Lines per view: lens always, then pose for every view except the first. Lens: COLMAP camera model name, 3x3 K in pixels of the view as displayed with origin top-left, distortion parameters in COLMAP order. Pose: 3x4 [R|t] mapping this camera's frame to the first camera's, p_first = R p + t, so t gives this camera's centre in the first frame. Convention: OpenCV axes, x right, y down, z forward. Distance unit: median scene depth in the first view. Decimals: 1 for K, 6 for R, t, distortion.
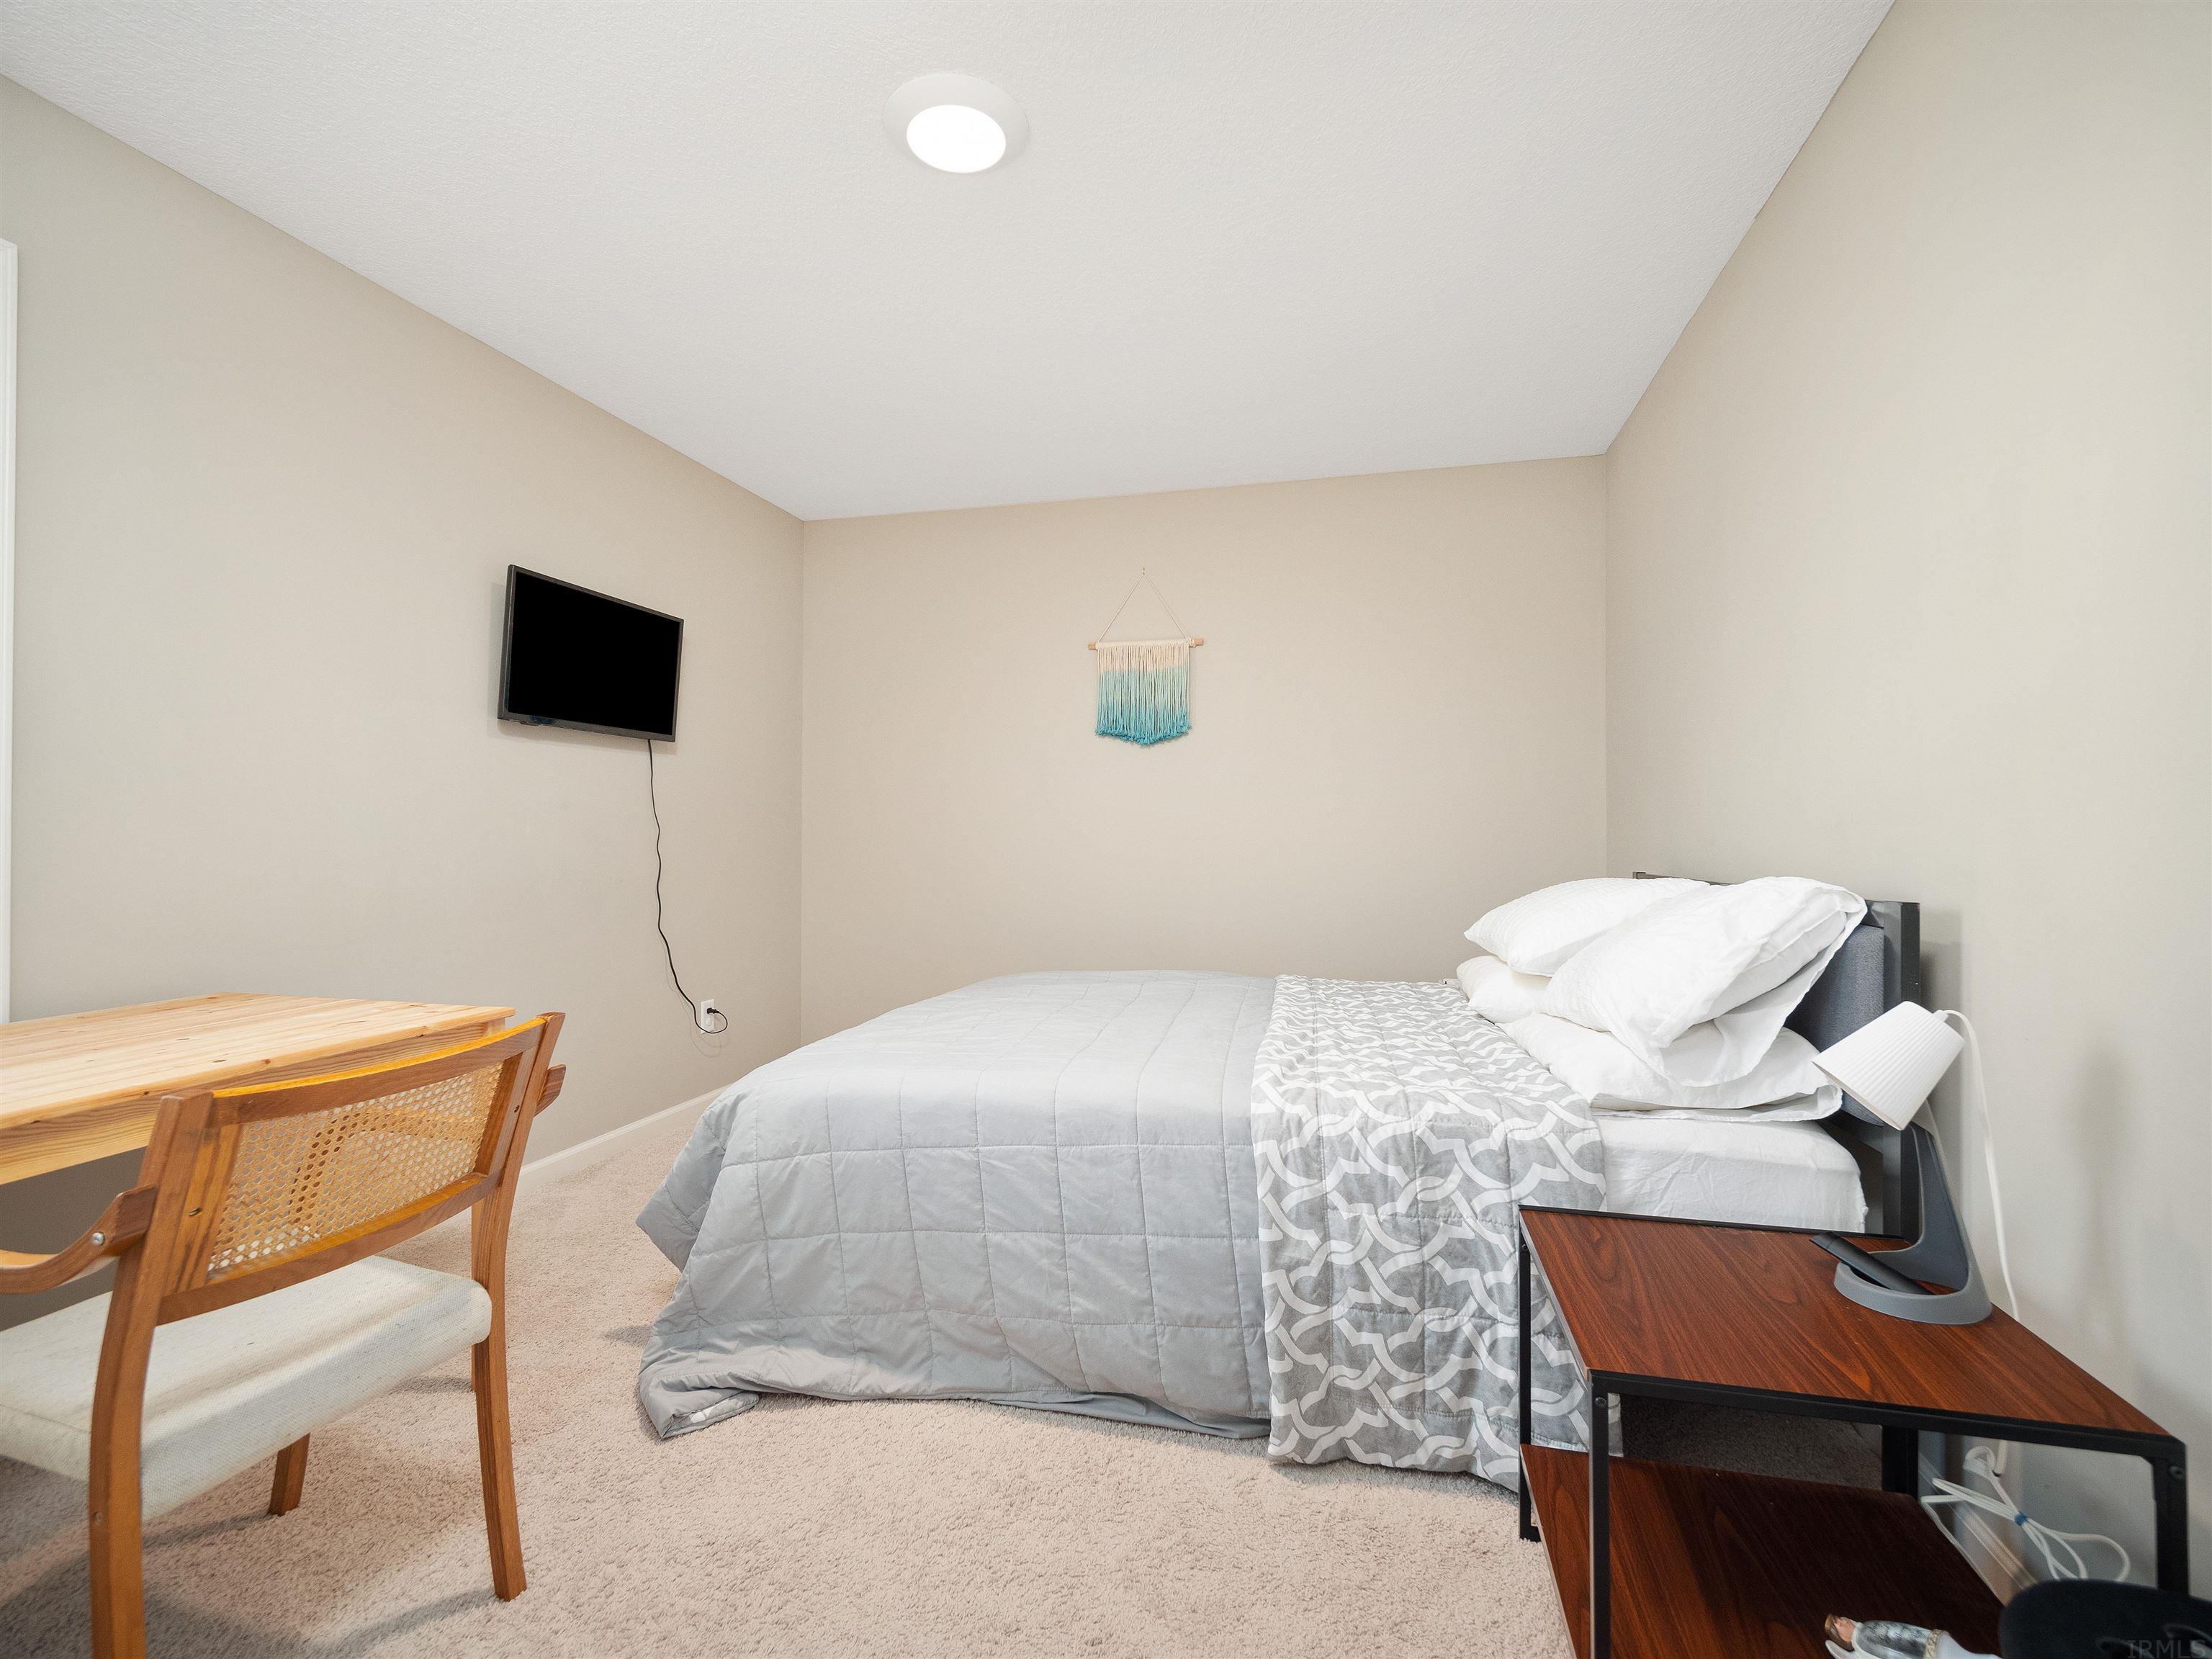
lens RADIAL K [[994.2, 0, 1089.0], [0, 994.2, 826.8], [0, 0, 1]] dist [-0.003704, -0.001237]
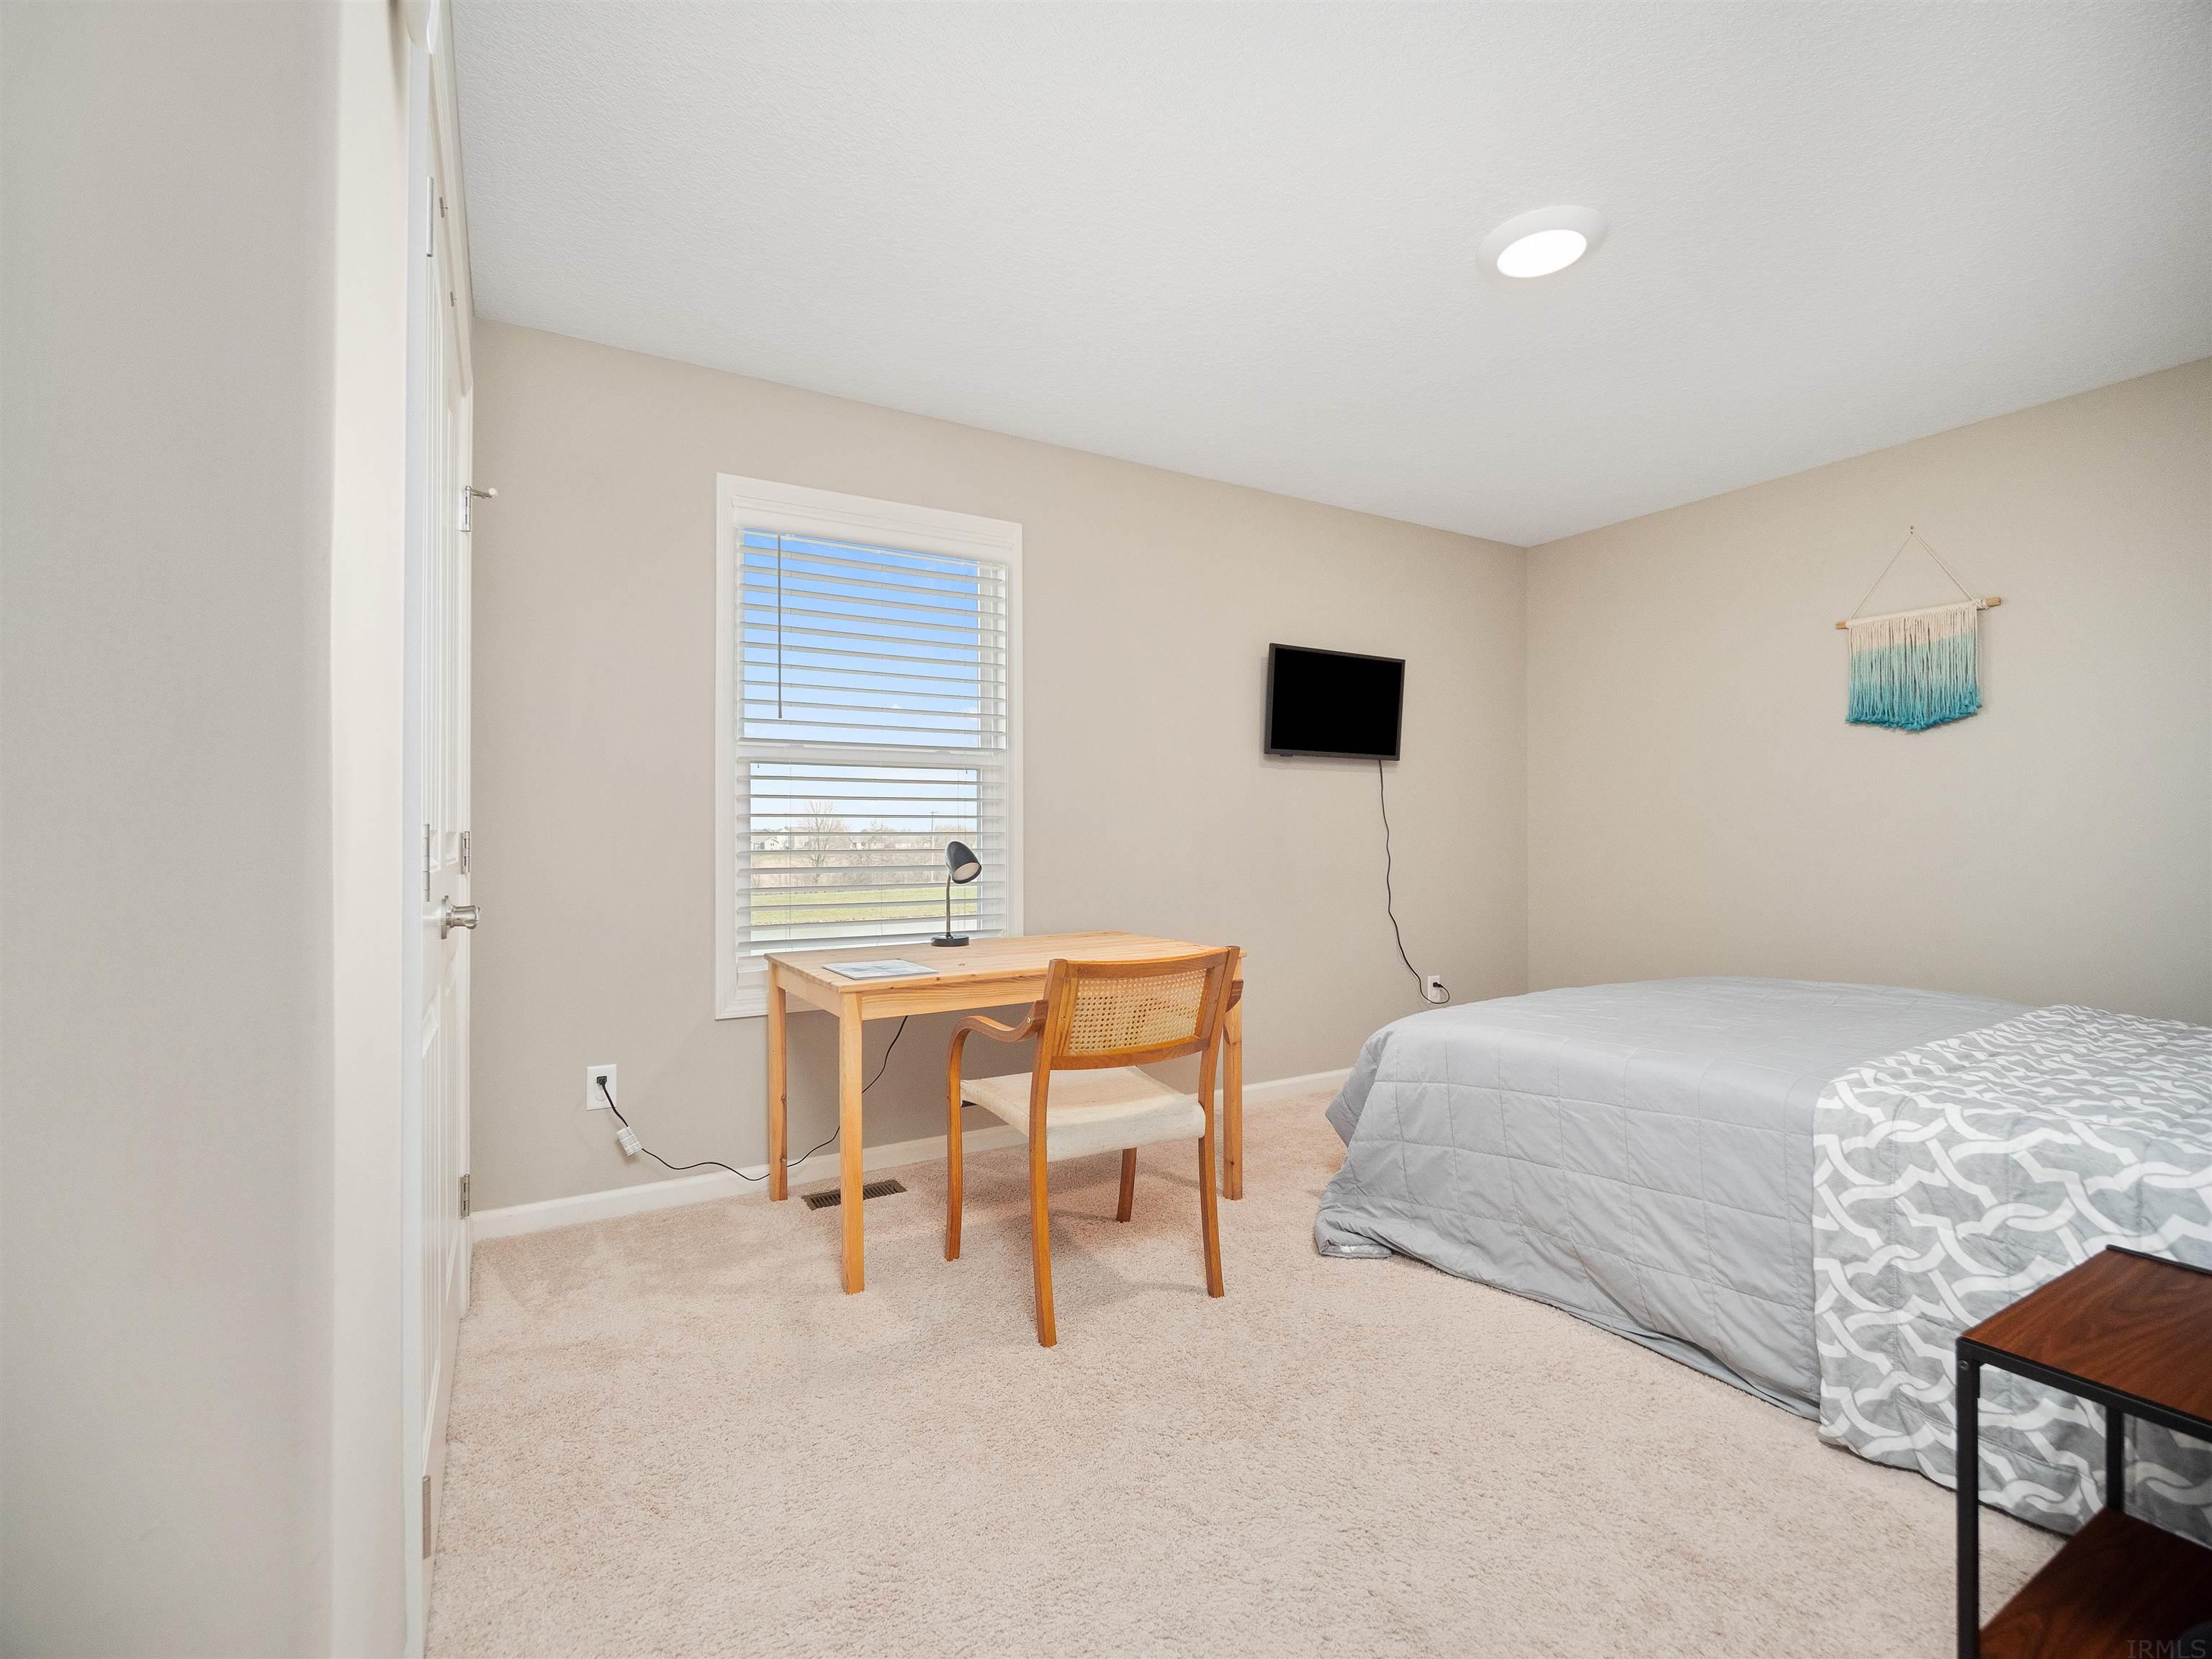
lens RADIAL K [[994.2, 0, 1114.1], [0, 994.2, 829.6], [0, 0, 1]] dist [-0.003704, -0.001237]
pose [[0.715605, -0.006413, -0.698476, 0.366569], [0.008110, 0.999967, -0.000873, -0.002888], [0.698458, -0.005040, 0.715633, -0.242244]]
